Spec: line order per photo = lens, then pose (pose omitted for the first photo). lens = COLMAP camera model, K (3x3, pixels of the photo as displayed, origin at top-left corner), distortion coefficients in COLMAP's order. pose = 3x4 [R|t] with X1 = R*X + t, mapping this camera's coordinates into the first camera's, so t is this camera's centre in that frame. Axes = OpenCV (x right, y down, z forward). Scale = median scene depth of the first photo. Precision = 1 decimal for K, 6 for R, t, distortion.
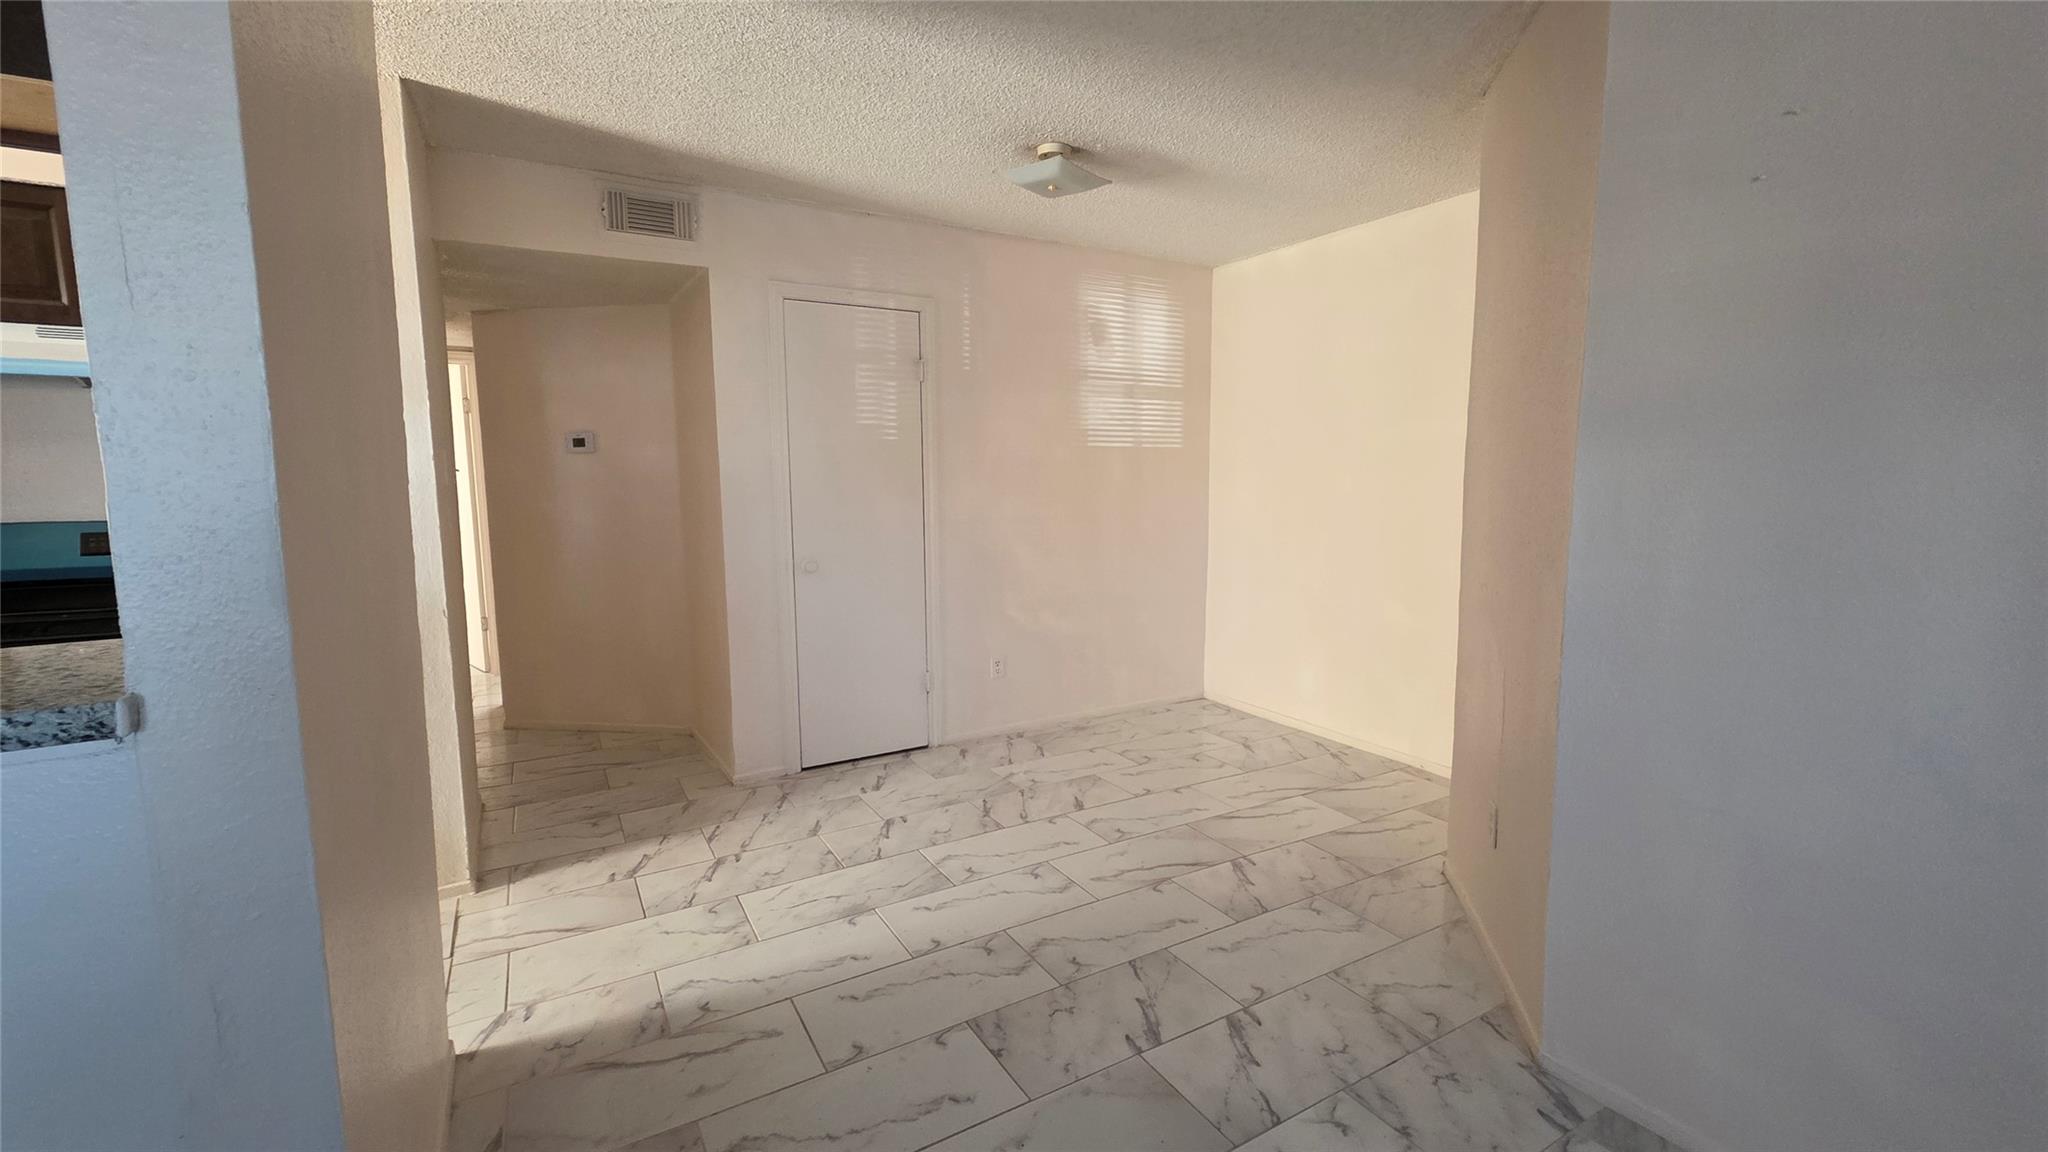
lens RADIAL K [[852.4, 0, 1030.7], [0, 852.4, 571.8], [0, 0, 1]] dist [0.001468, -0.000572]
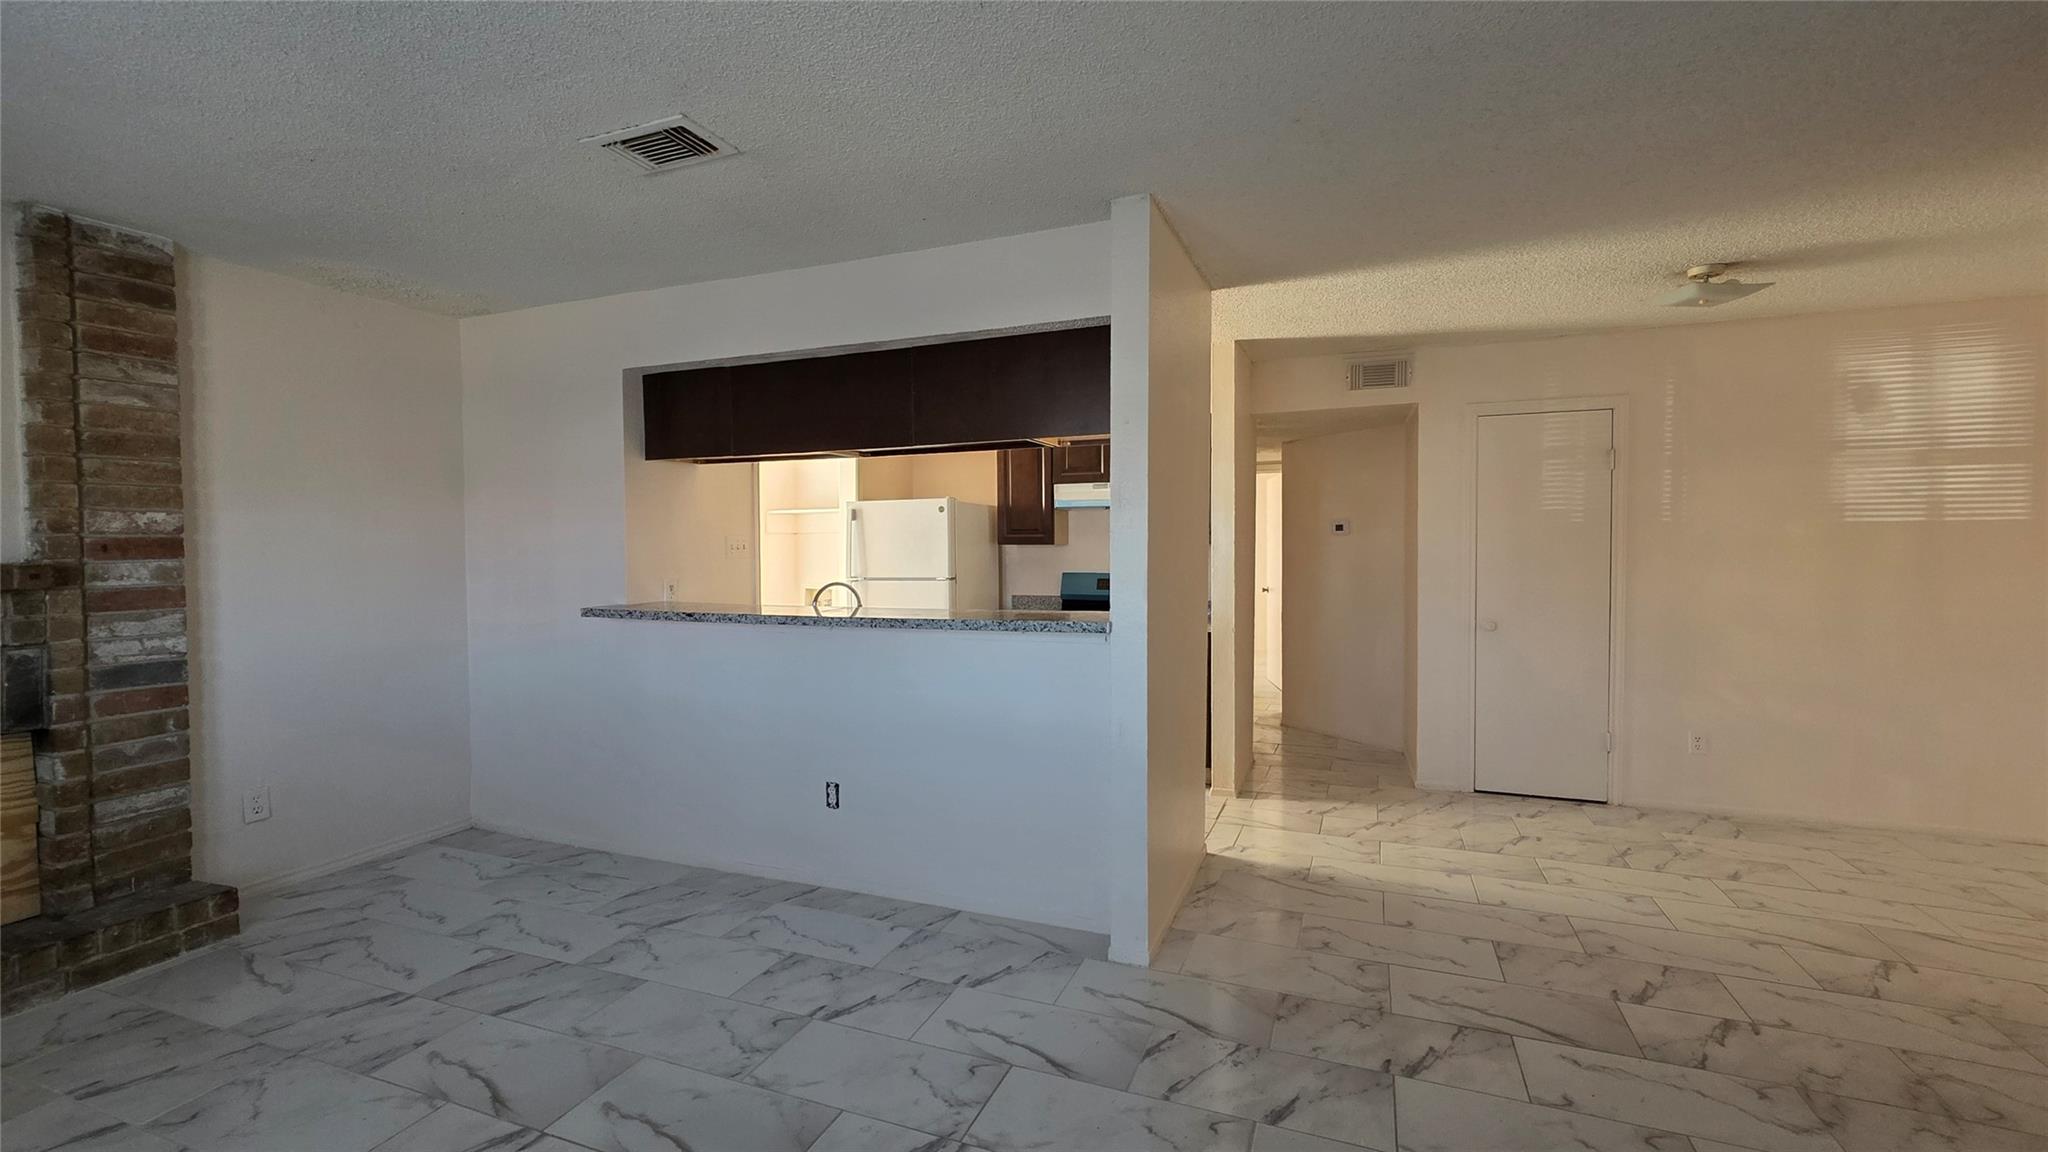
lens RADIAL K [[852.4, 0, 1030.7], [0, 852.4, 571.8], [0, 0, 1]] dist [0.001468, -0.000572]
pose [[0.615206, 0.025292, -0.787960, 0.345857], [-0.089564, 0.995257, -0.037981, 0.025773], [0.783262, 0.093939, 0.614554, -0.329863]]
